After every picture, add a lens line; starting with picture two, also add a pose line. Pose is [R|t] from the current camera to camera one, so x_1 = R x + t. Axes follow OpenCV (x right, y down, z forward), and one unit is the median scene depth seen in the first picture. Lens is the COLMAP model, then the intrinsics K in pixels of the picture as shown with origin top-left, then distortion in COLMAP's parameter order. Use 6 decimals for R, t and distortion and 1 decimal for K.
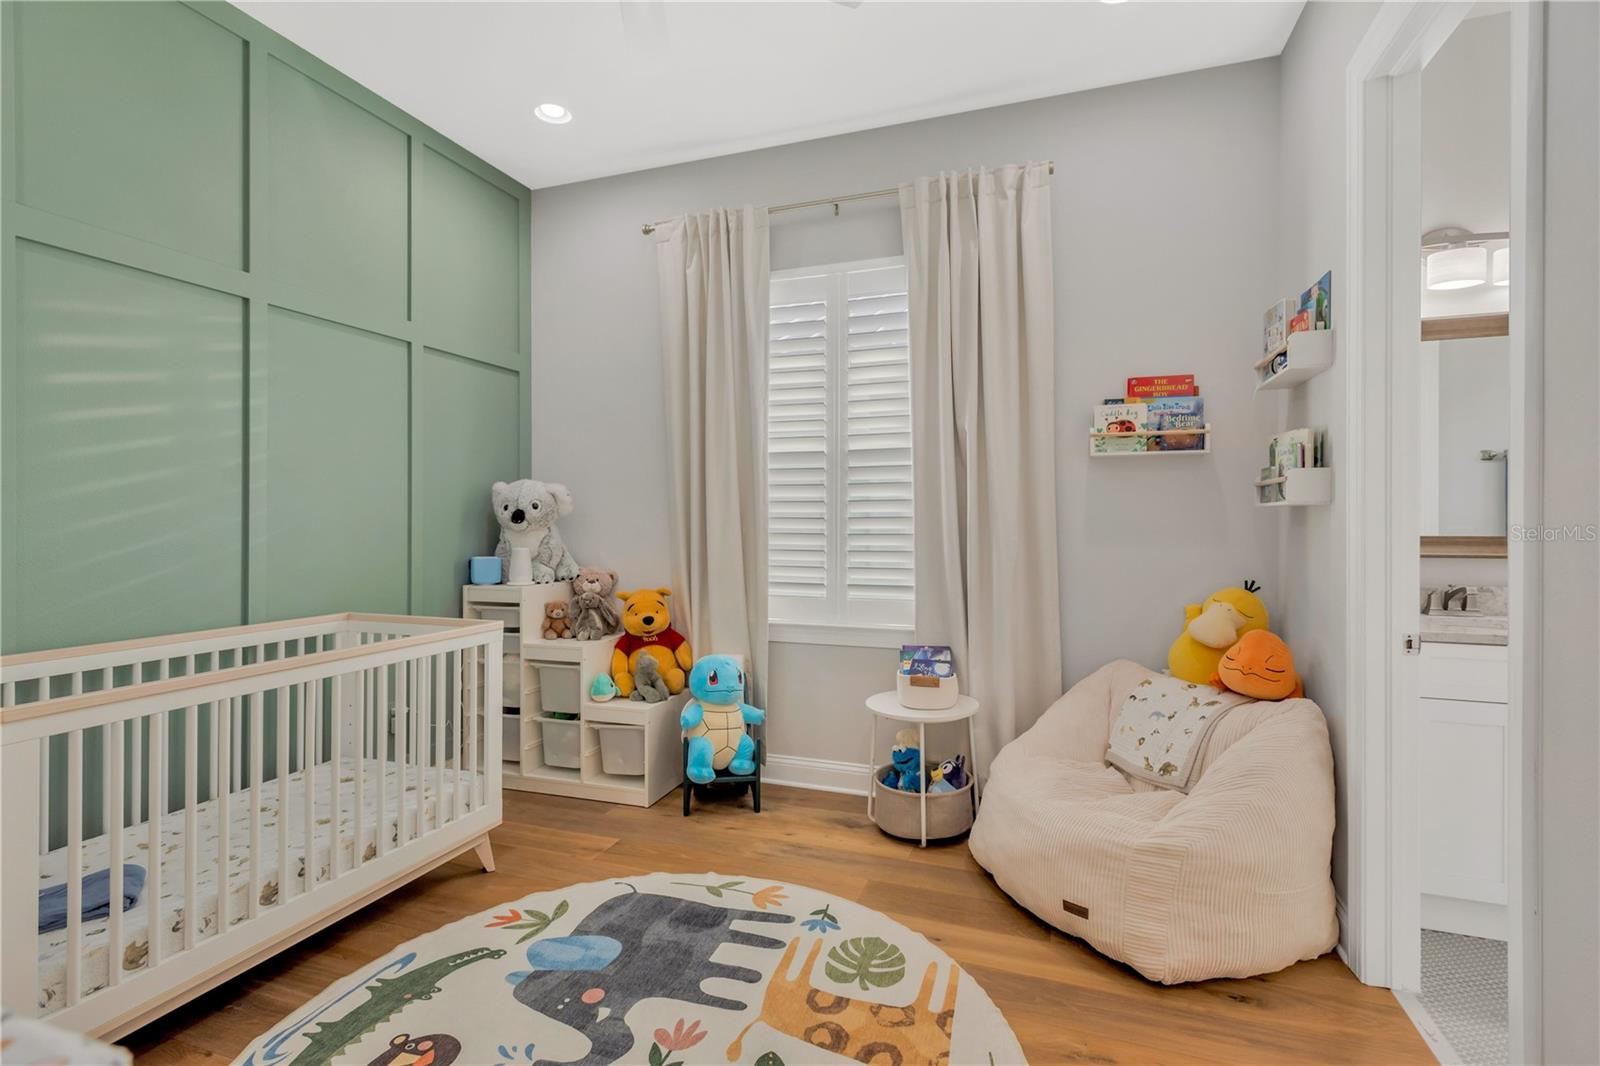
lens RADIAL K [[751.0, 0, 799.1], [0, 751.0, 527.6], [0, 0, 1]] dist [0.010821, -0.000999]
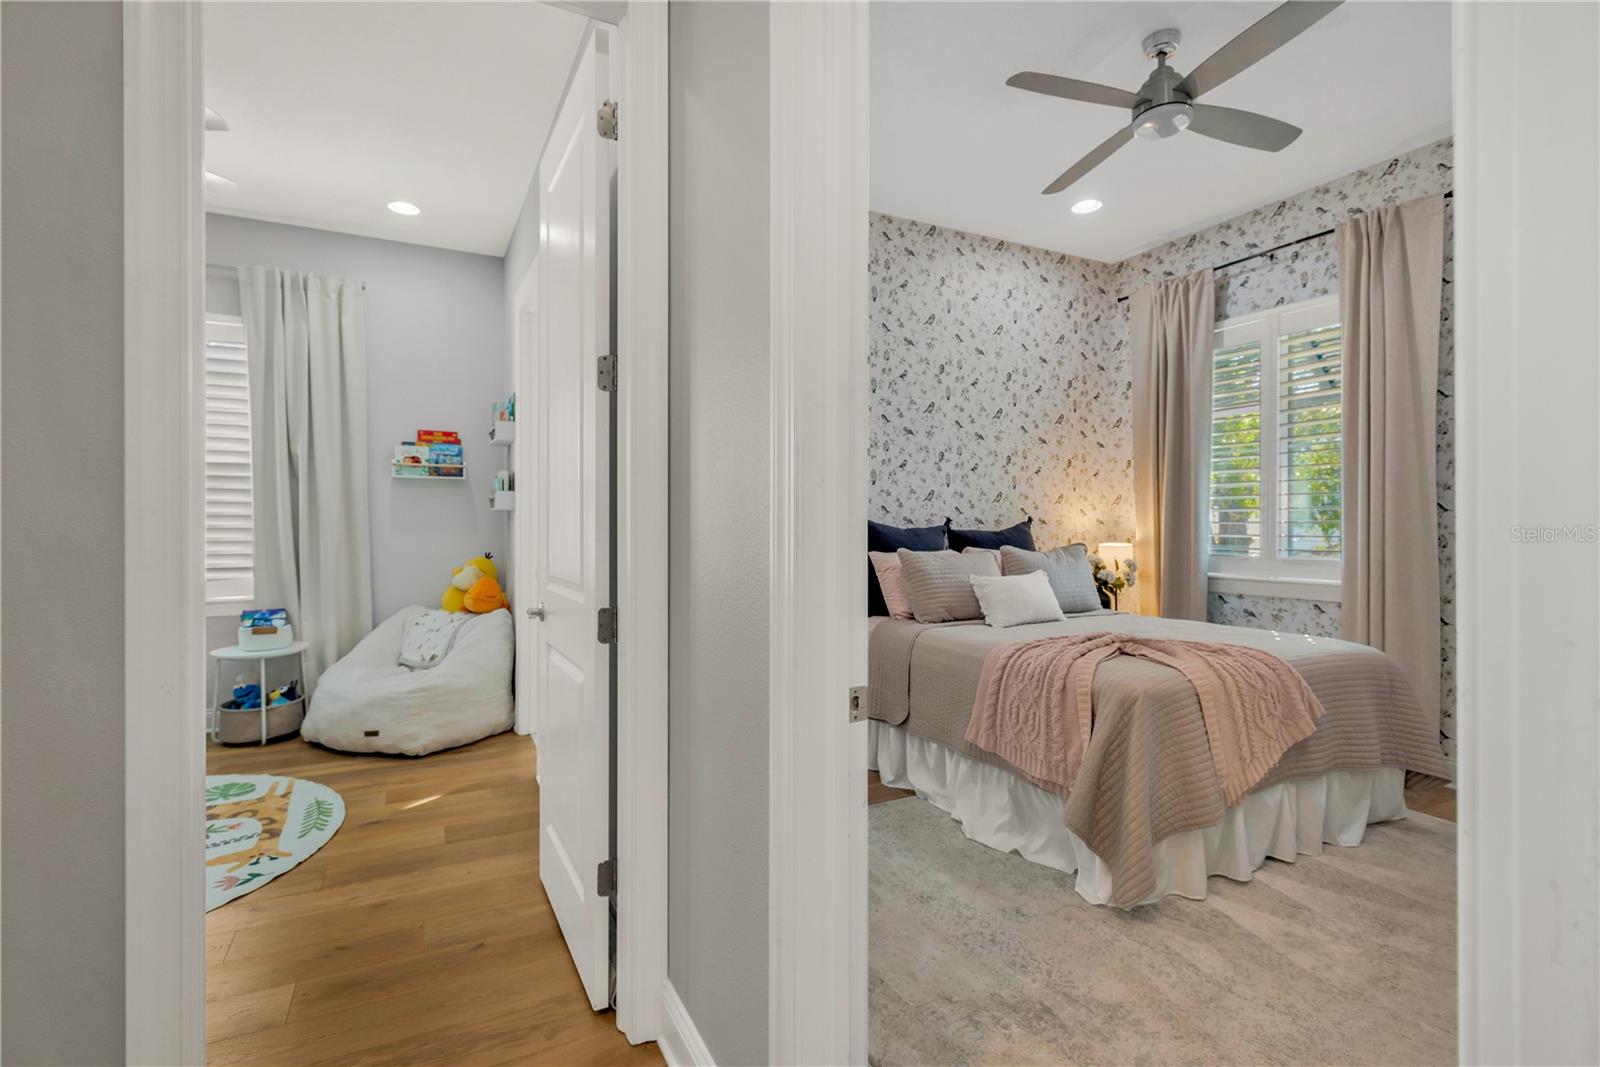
lens RADIAL K [[751.0, 0, 799.1], [0, 751.0, 528.1], [0, 0, 1]] dist [0.010821, -0.000999]
pose [[0.689650, 0.000228, 0.724143, -0.170506], [0.004984, 0.999975, -0.005061, 0.024087], [-0.724126, 0.007100, 0.689631, -0.720062]]
